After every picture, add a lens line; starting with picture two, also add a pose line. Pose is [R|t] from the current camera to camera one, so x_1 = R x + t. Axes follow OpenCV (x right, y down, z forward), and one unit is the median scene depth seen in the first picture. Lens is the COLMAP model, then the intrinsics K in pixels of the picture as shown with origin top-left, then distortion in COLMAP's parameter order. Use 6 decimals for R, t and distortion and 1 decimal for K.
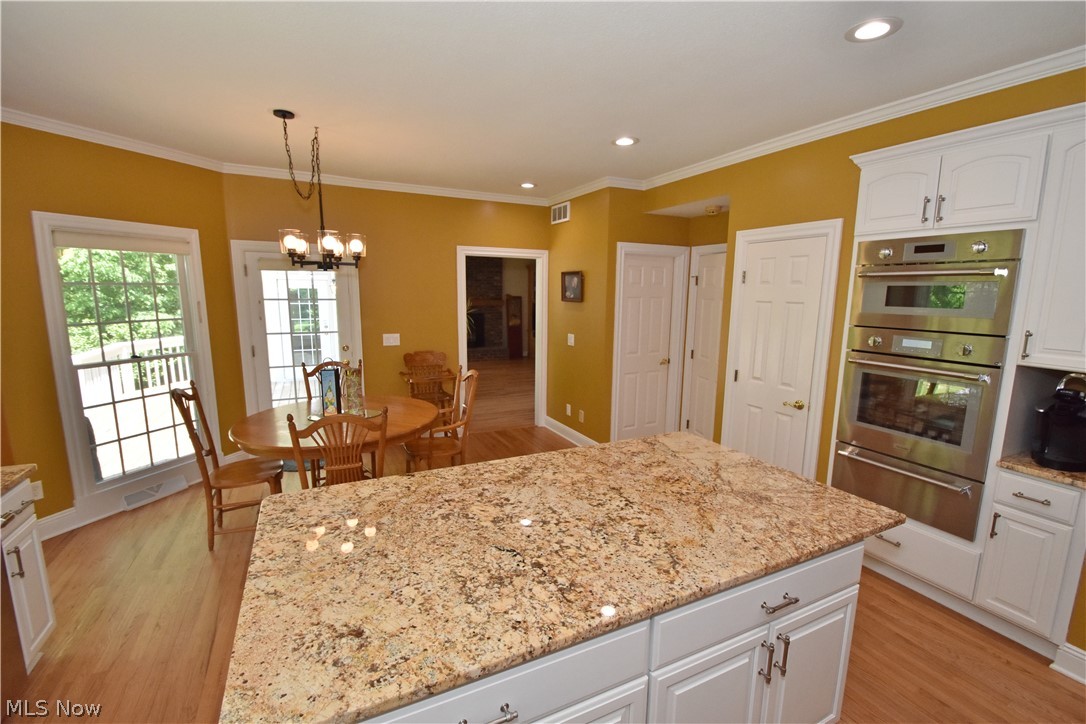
lens RADIAL K [[474.6, 0, 542.8], [0, 474.6, 365.5], [0, 0, 1]] dist [0.001411, -0.002586]
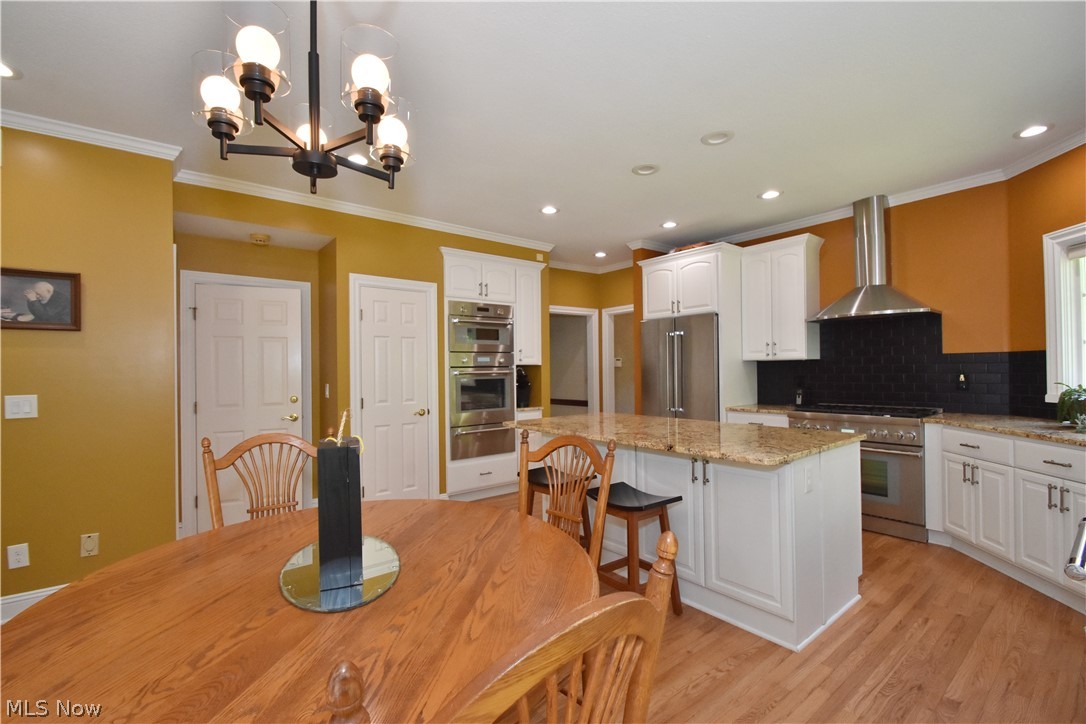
lens RADIAL K [[474.6, 0, 541.9], [0, 474.6, 368.7], [0, 0, 1]] dist [0.001411, -0.002586]
pose [[-0.220548, -0.003754, 0.975369, -0.994864], [0.167401, 0.985009, 0.041644, -0.044249], [-0.960904, 0.172462, -0.216613, 1.092010]]
